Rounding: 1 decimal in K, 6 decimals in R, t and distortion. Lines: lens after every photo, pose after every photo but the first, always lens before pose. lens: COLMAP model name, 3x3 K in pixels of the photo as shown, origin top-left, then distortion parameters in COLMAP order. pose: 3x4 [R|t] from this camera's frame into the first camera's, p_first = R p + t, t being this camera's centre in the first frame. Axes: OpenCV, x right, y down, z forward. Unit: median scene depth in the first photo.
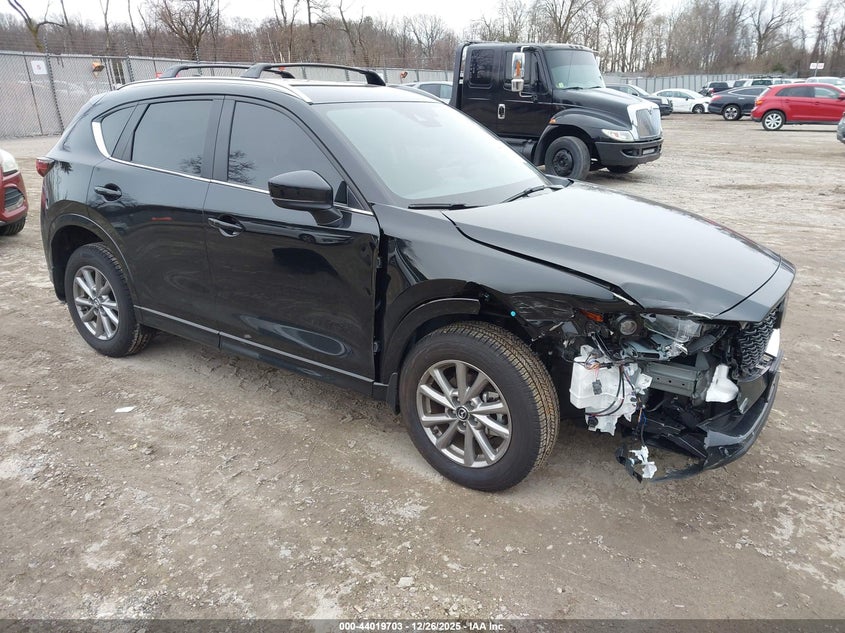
lens RADIAL K [[574.6, 0, 422.5], [0, 574.6, 316.5], [0, 0, 1]] dist [0.001023, 0.000496]
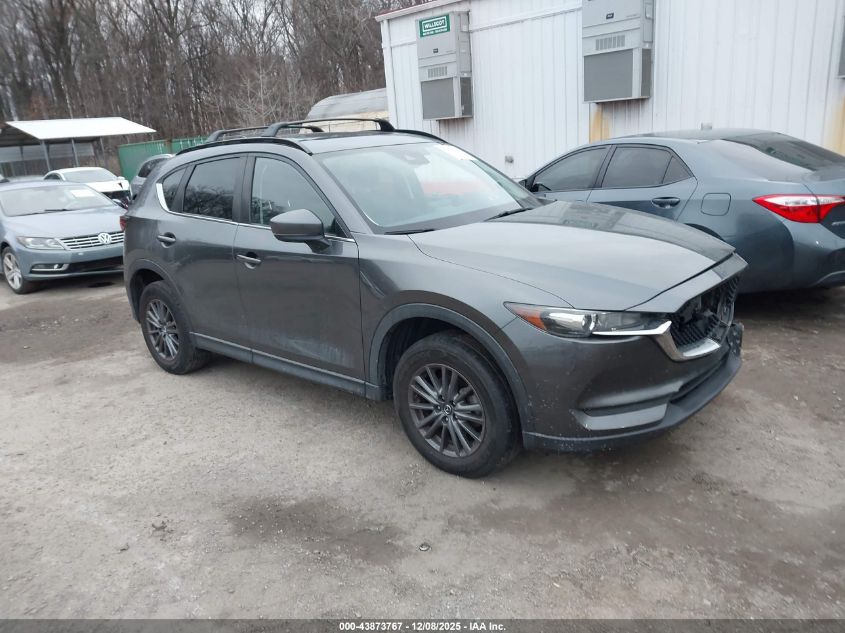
lens RADIAL K [[574.6, 0, 422.5], [0, 574.6, 316.5], [0, 0, 1]] dist [0.001023, 0.000496]
pose [[0.987315, -0.049635, -0.150816, 0.211079], [0.041666, 0.997586, -0.055548, 0.047877], [0.153209, 0.048559, 0.987000, -0.147337]]
